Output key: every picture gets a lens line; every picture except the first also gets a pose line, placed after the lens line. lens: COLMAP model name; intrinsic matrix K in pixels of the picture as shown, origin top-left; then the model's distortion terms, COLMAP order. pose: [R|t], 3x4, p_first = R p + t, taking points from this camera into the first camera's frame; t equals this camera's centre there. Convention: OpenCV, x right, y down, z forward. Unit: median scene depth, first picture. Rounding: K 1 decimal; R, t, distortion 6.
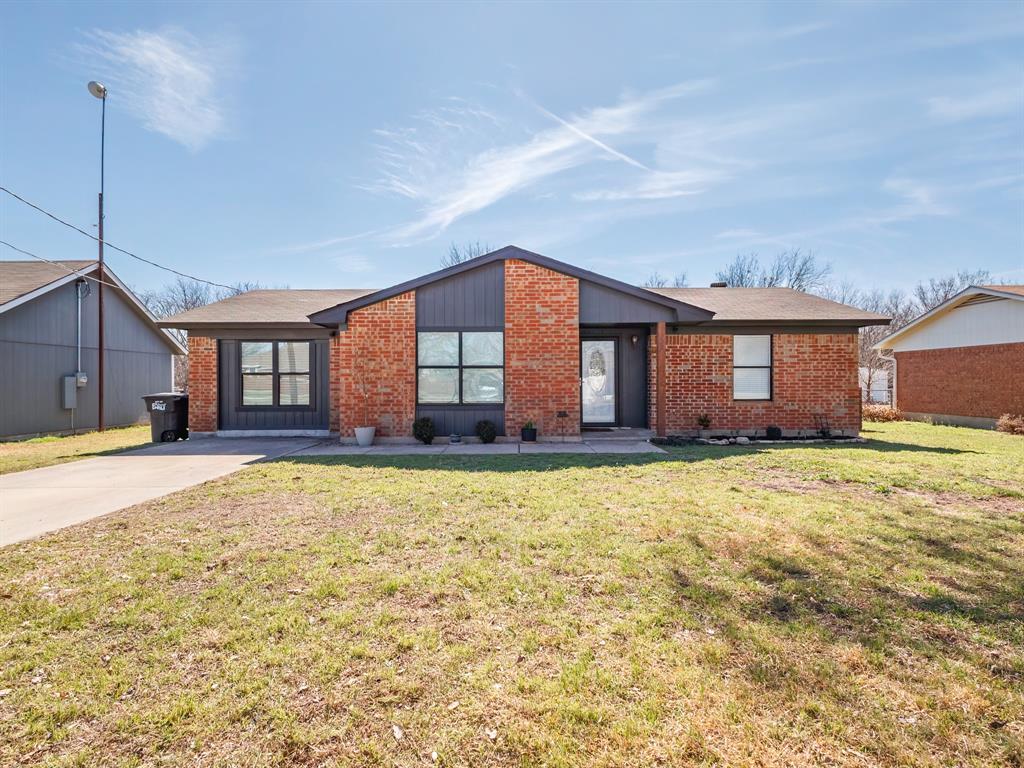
lens RADIAL K [[502.5, 0, 512.2], [0, 502.5, 373.8], [0, 0, 1]] dist [0.003402, 0.000218]
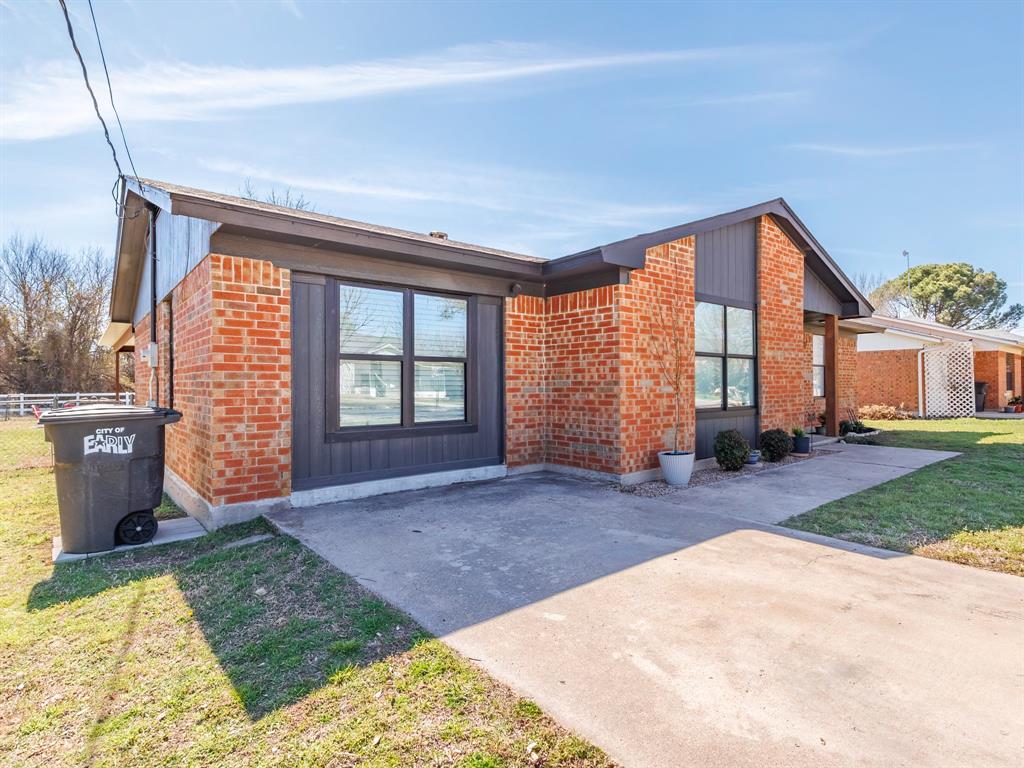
lens RADIAL K [[527.2, 0, 512.0], [0, 527.2, 384.0], [0, 0, 1]] dist [0.002860, -0.000029]
pose [[0.776459, -0.000030, 0.630168, -0.717989], [-0.006965, 0.999939, 0.008630, 0.019342], [-0.630129, -0.011090, 0.776411, 0.555163]]
